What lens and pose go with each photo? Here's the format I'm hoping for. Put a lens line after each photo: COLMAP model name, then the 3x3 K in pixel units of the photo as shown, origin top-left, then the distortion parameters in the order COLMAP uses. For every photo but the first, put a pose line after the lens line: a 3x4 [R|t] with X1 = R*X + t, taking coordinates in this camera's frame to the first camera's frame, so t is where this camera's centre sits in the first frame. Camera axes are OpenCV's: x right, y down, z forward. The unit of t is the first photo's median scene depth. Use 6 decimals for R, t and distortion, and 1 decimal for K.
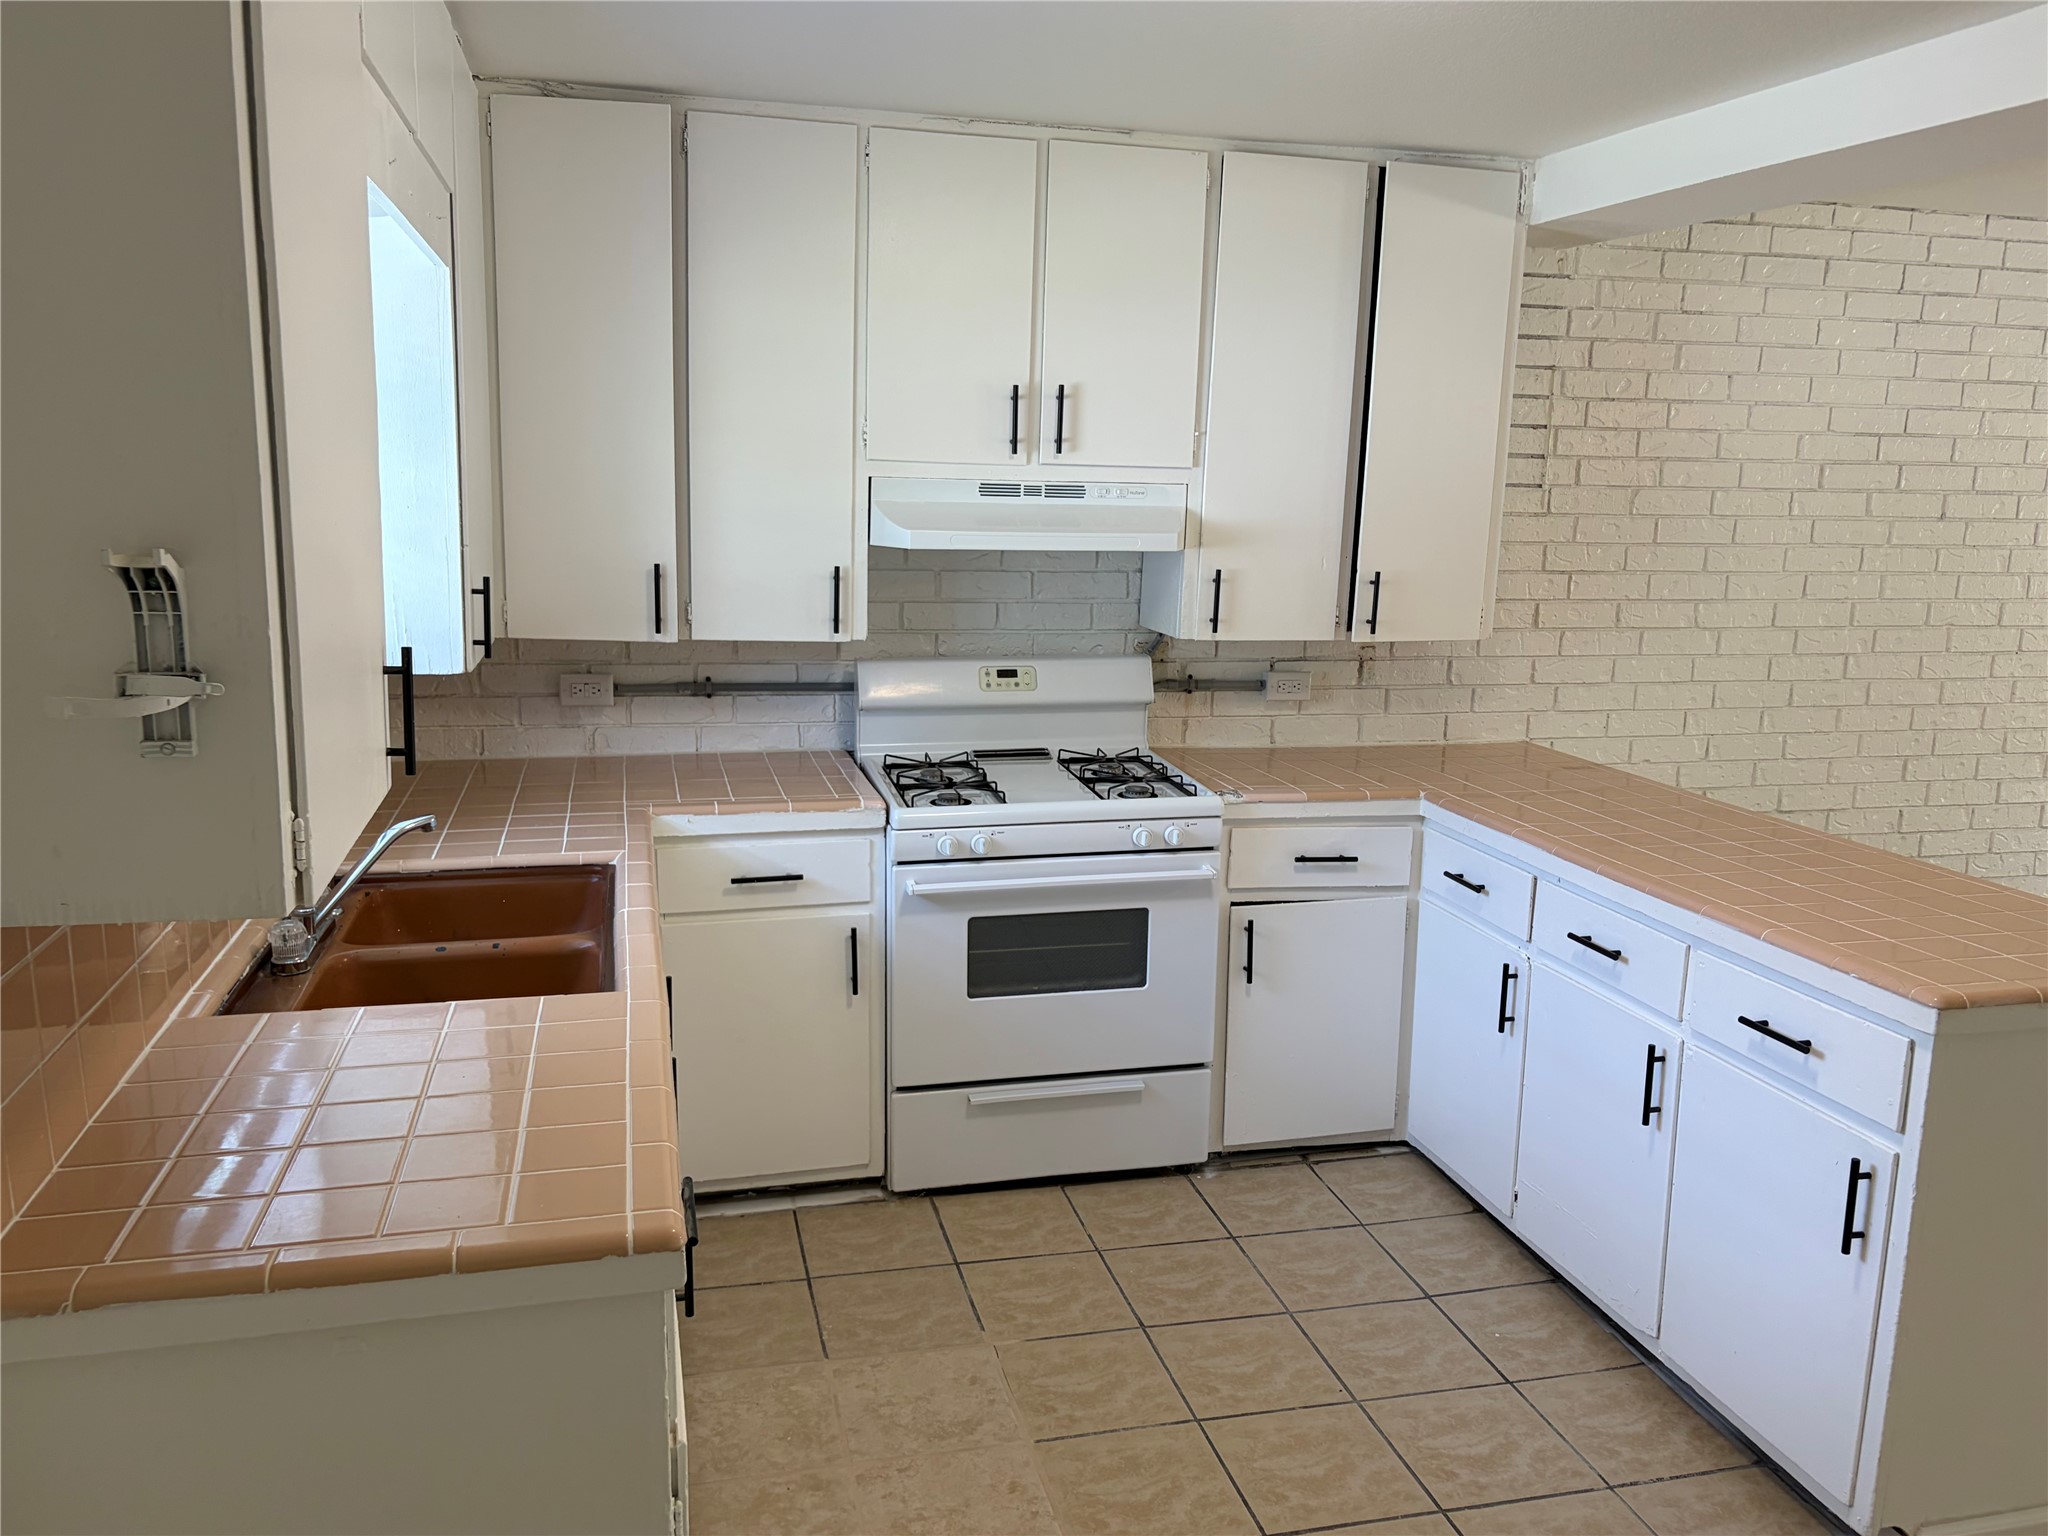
lens RADIAL K [[1568.3, 0, 1033.3], [0, 1568.3, 785.9], [0, 0, 1]] dist [0.051399, -0.058830]
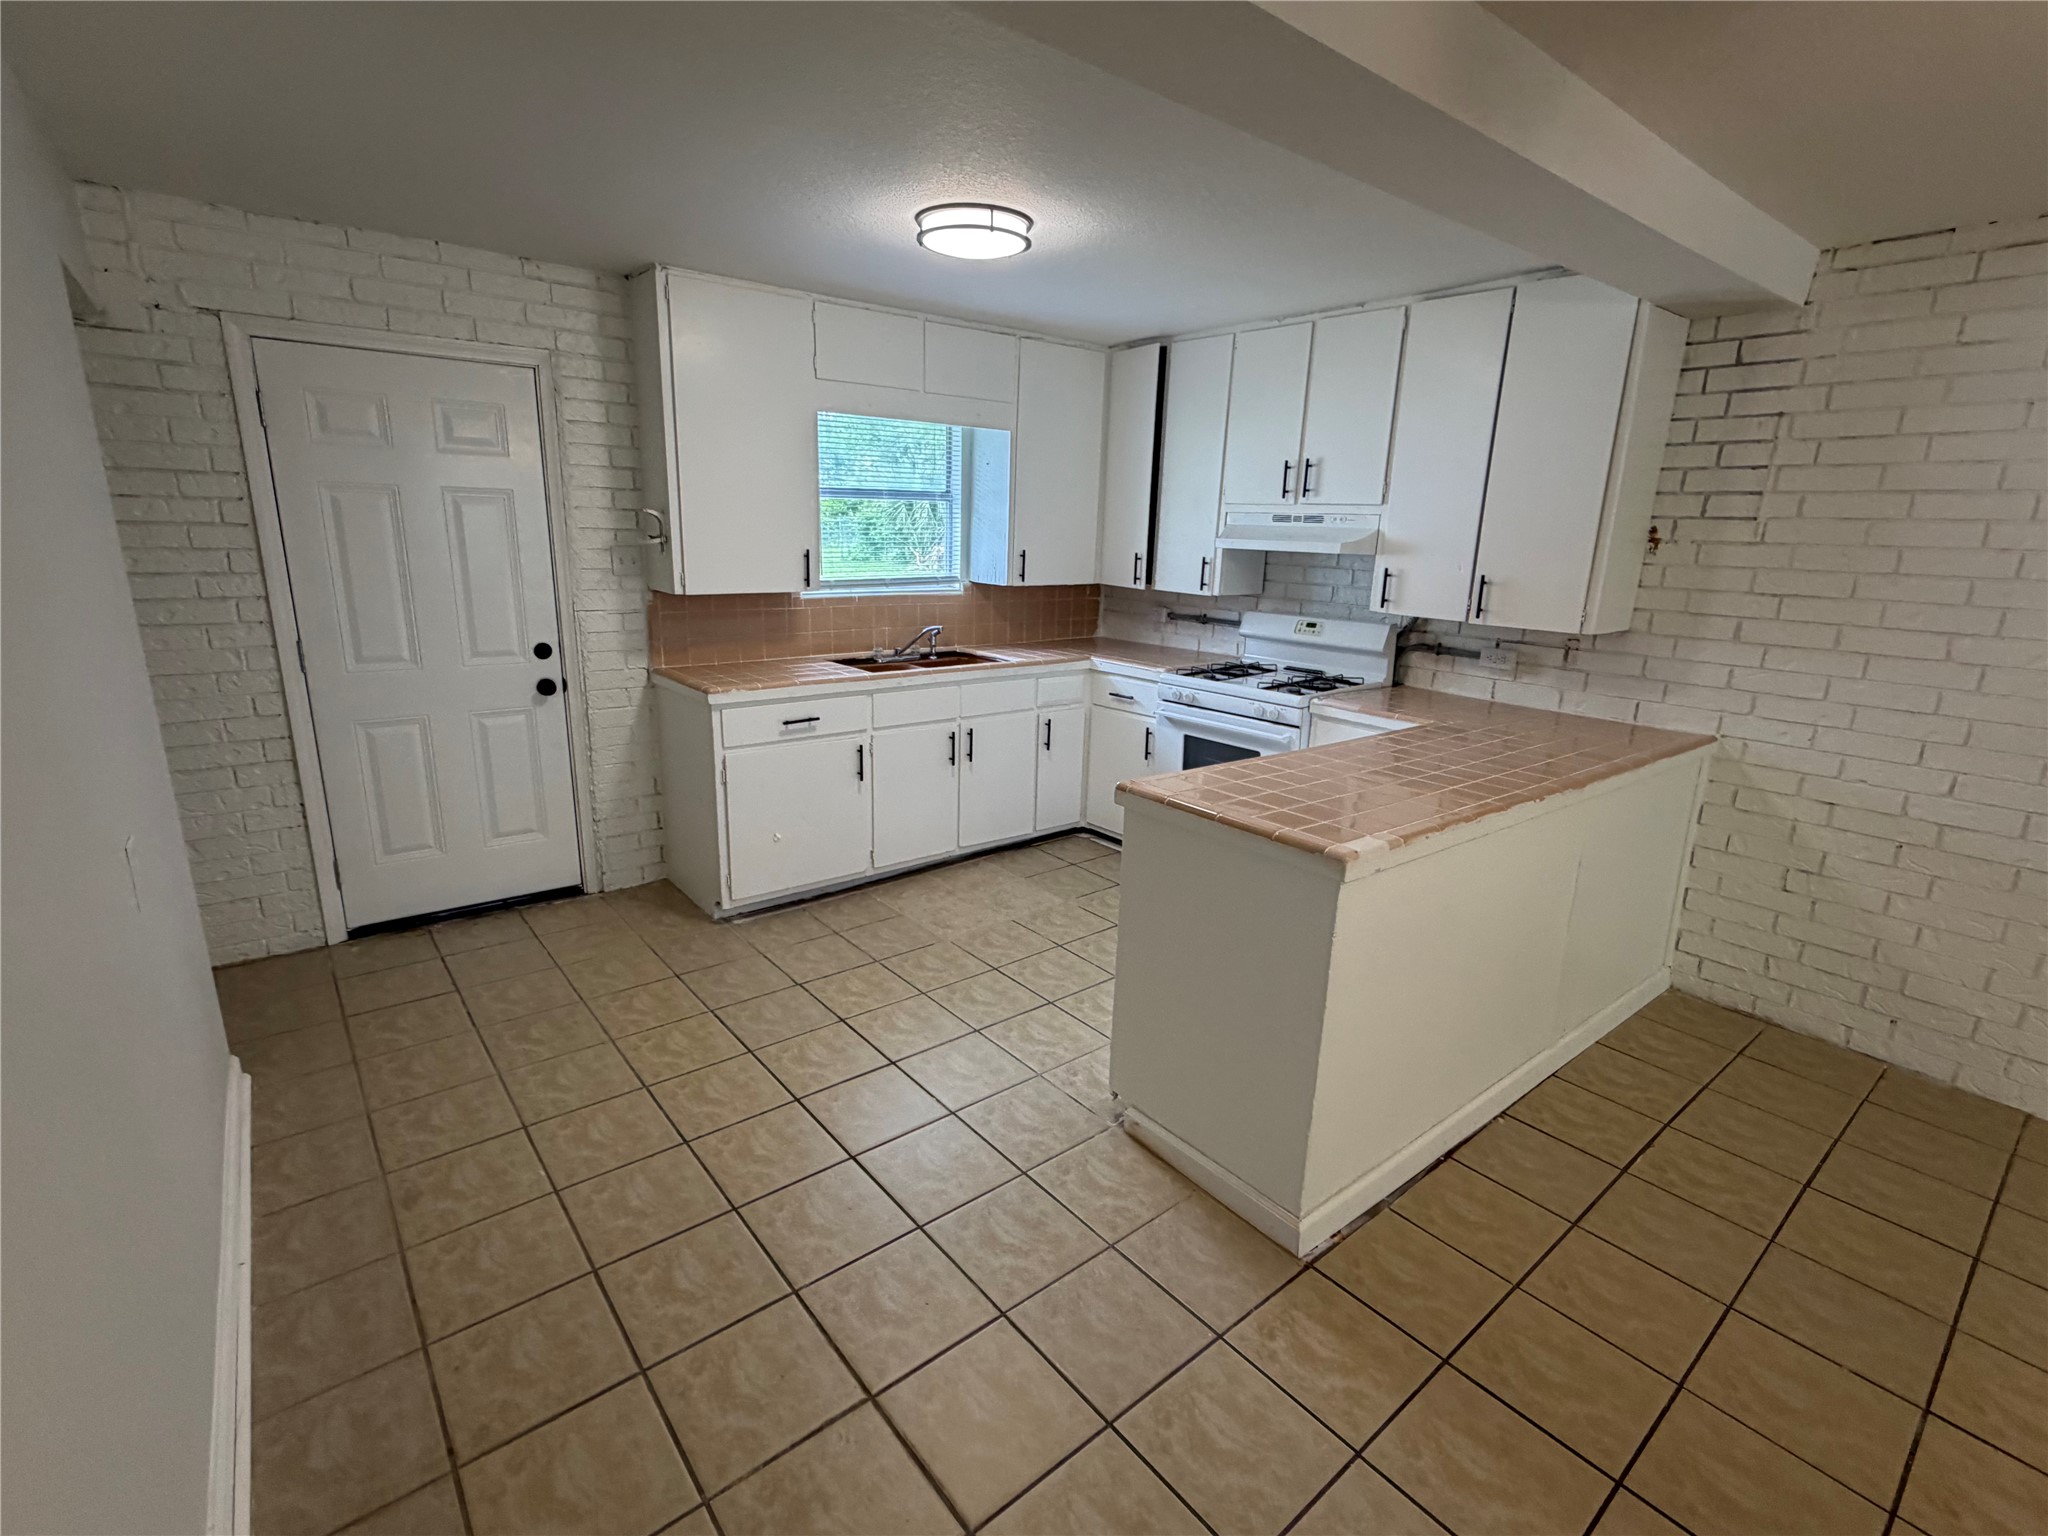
lens RADIAL K [[952.6, 0, 1025.0], [0, 952.6, 773.8], [0, 0, 1]] dist [-0.000792, 0.001652]
pose [[0.422250, 0.222519, -0.878743, 0.825053], [-0.195245, 0.968975, 0.151550, -0.009102], [0.885203, 0.107578, 0.452596, 0.243208]]
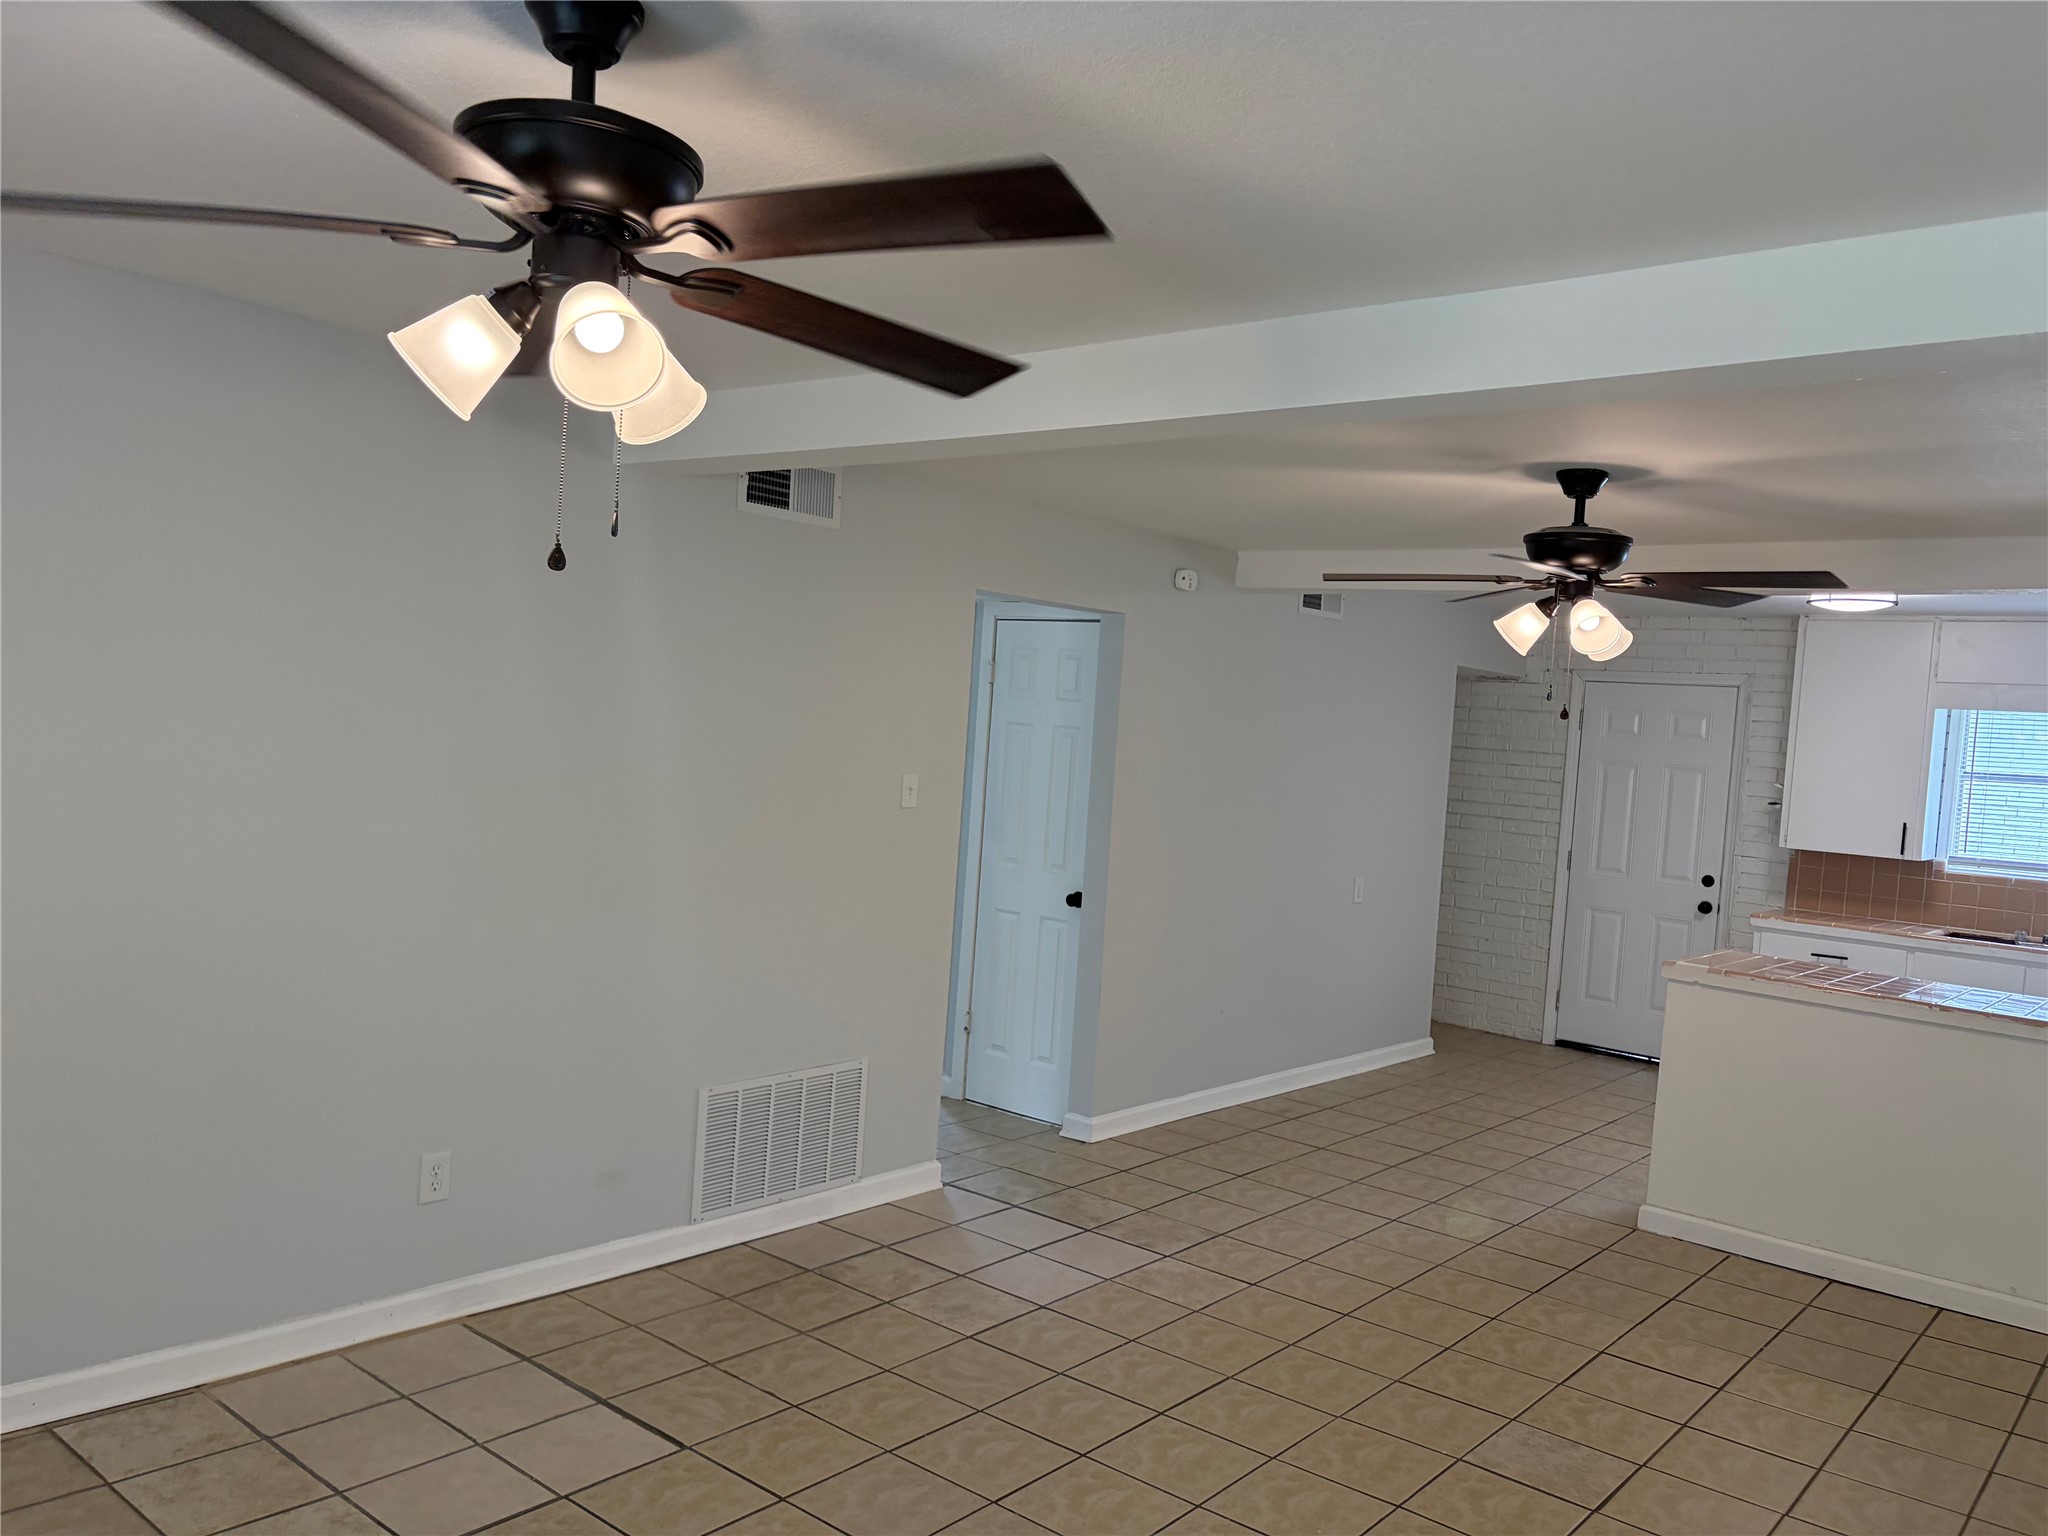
lens RADIAL K [[1568.3, 0, 1062.7], [0, 1568.3, 788.8], [0, 0, 1]] dist [0.051399, -0.058830]
pose [[-0.789455, -0.052801, -0.611534, 1.759687], [-0.204934, 0.961798, 0.181514, -0.217445], [0.578588, 0.268621, -0.770116, 1.330975]]
